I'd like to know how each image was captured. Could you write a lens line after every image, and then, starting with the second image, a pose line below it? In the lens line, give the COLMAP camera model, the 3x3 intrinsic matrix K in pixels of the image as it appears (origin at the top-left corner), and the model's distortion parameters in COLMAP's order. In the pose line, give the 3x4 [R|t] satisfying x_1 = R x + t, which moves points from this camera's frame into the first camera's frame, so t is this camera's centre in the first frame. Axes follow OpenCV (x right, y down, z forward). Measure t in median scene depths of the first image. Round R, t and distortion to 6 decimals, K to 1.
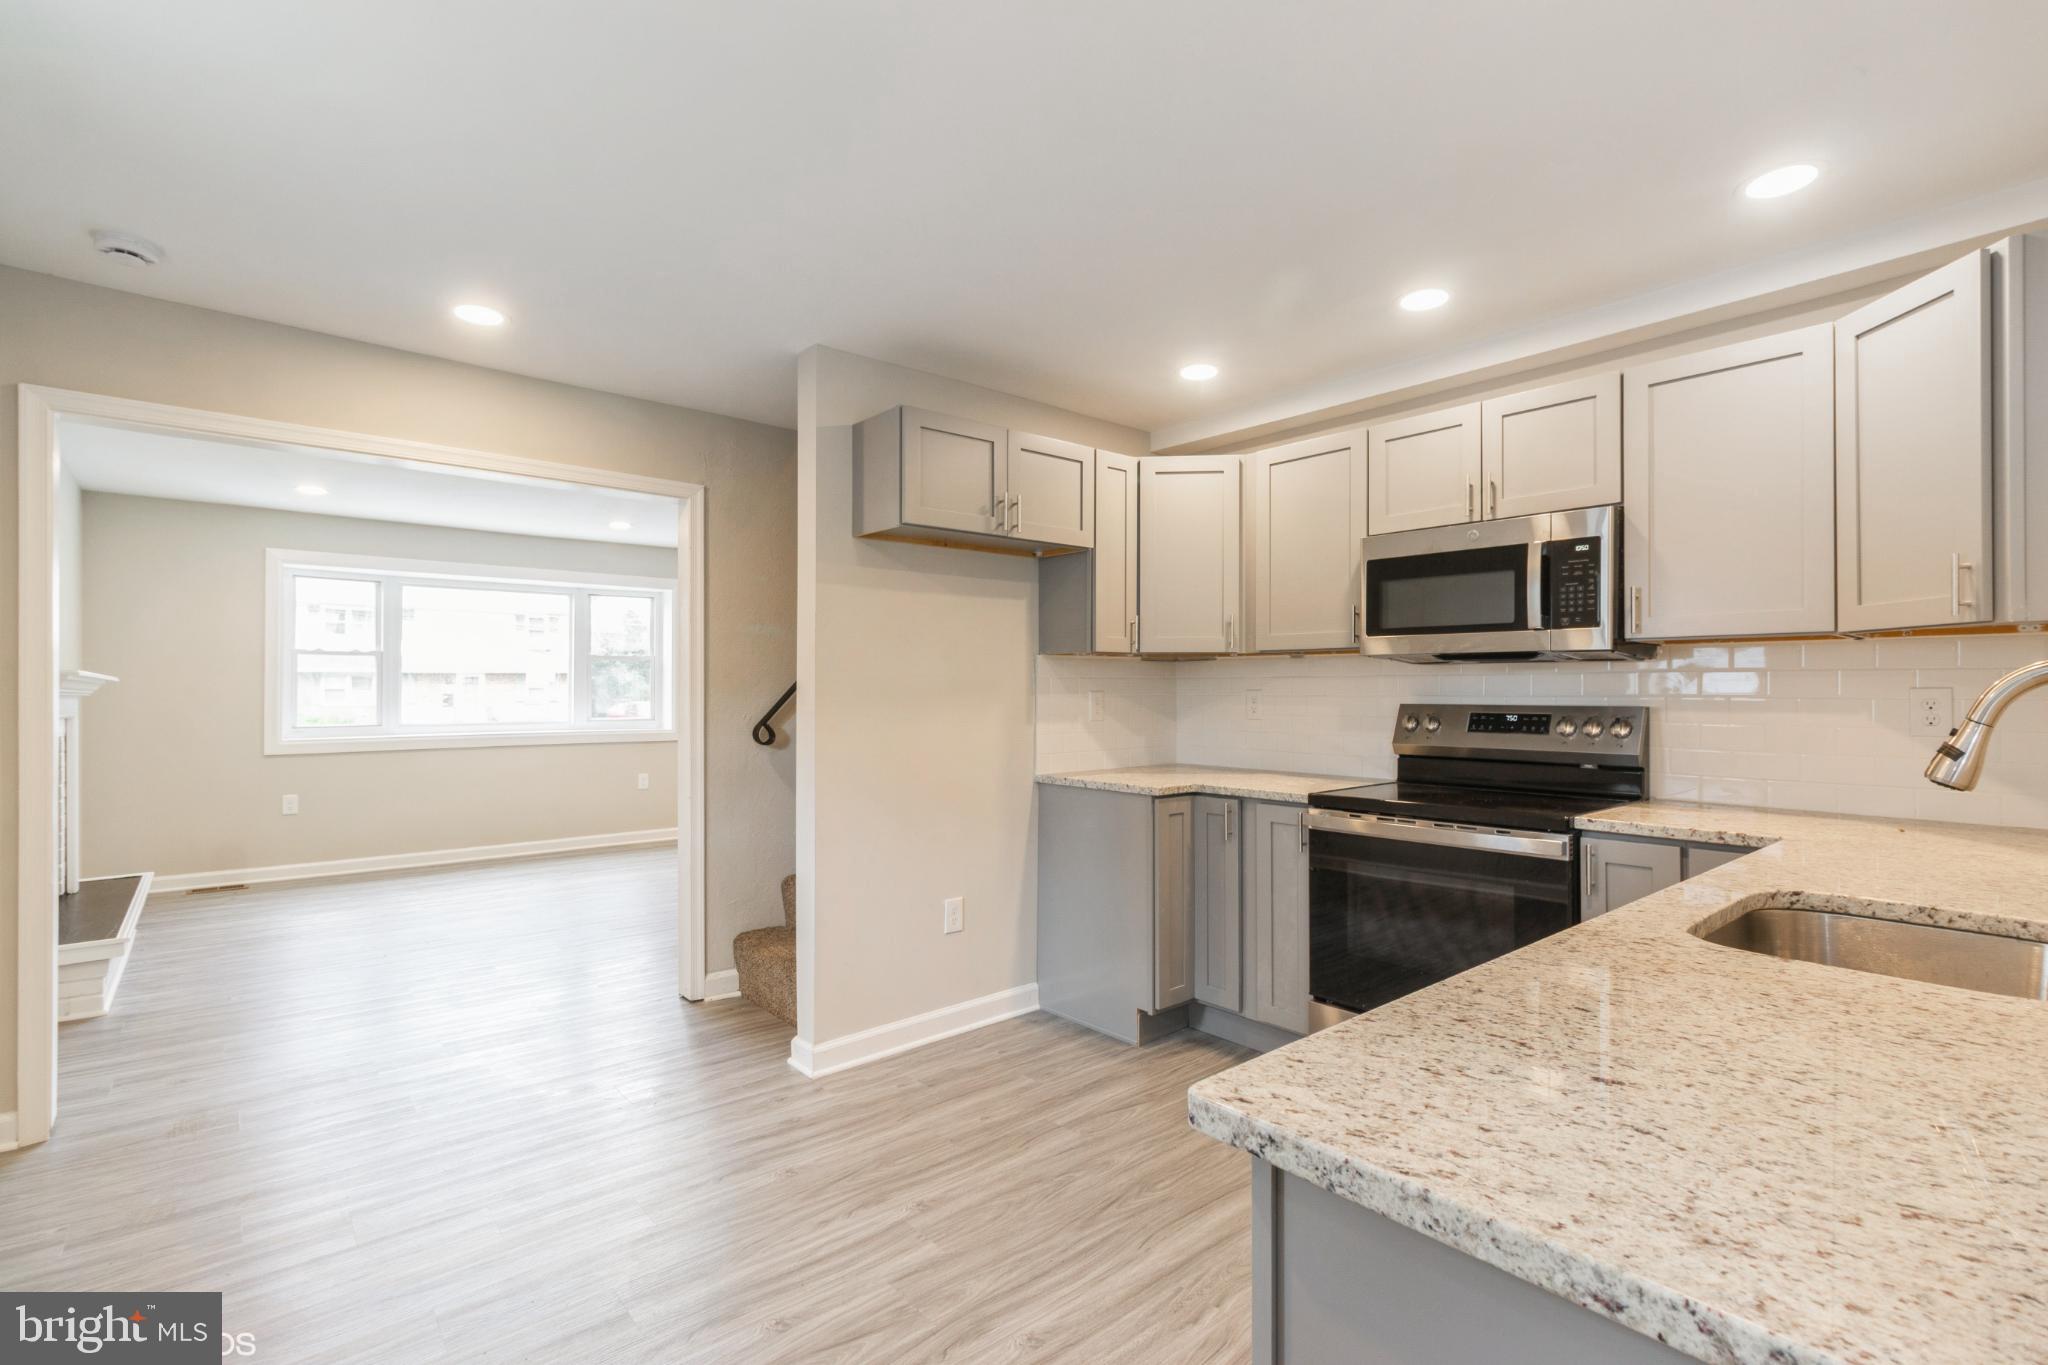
lens RADIAL K [[957.7, 0, 1050.3], [0, 957.7, 680.6], [0, 0, 1]] dist [-0.000279, 0.000161]
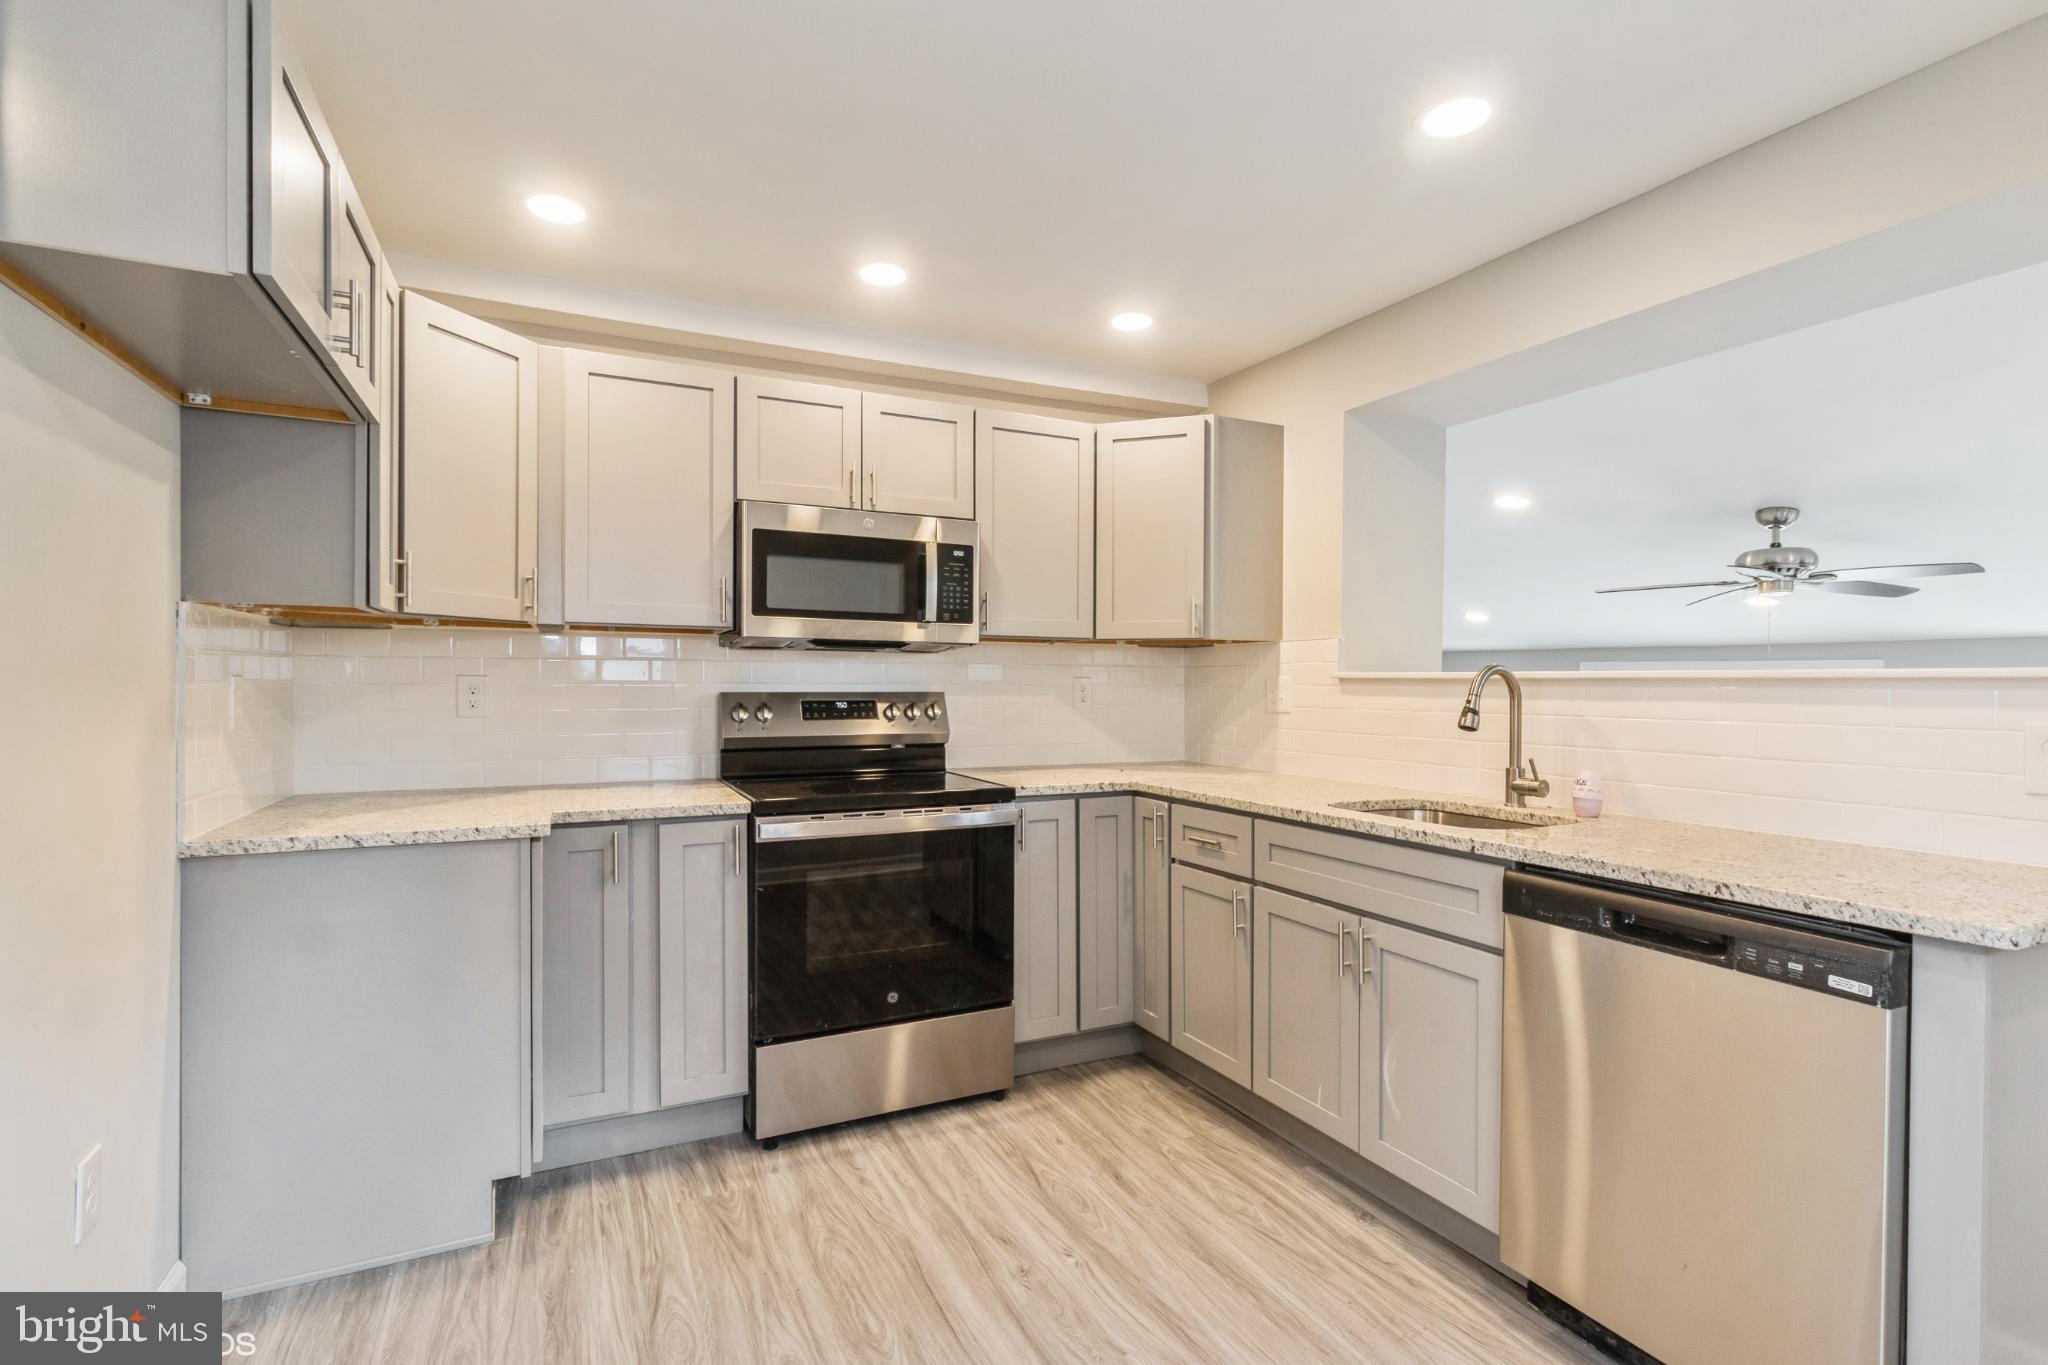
lens RADIAL K [[957.7, 0, 1050.3], [0, 957.7, 680.6], [0, 0, 1]] dist [-0.000279, 0.000161]
pose [[0.252563, 0.001409, 0.967579, -0.469093], [-0.016125, 0.999866, 0.002753, 0.007266], [-0.967446, -0.016297, 0.252552, 0.543782]]
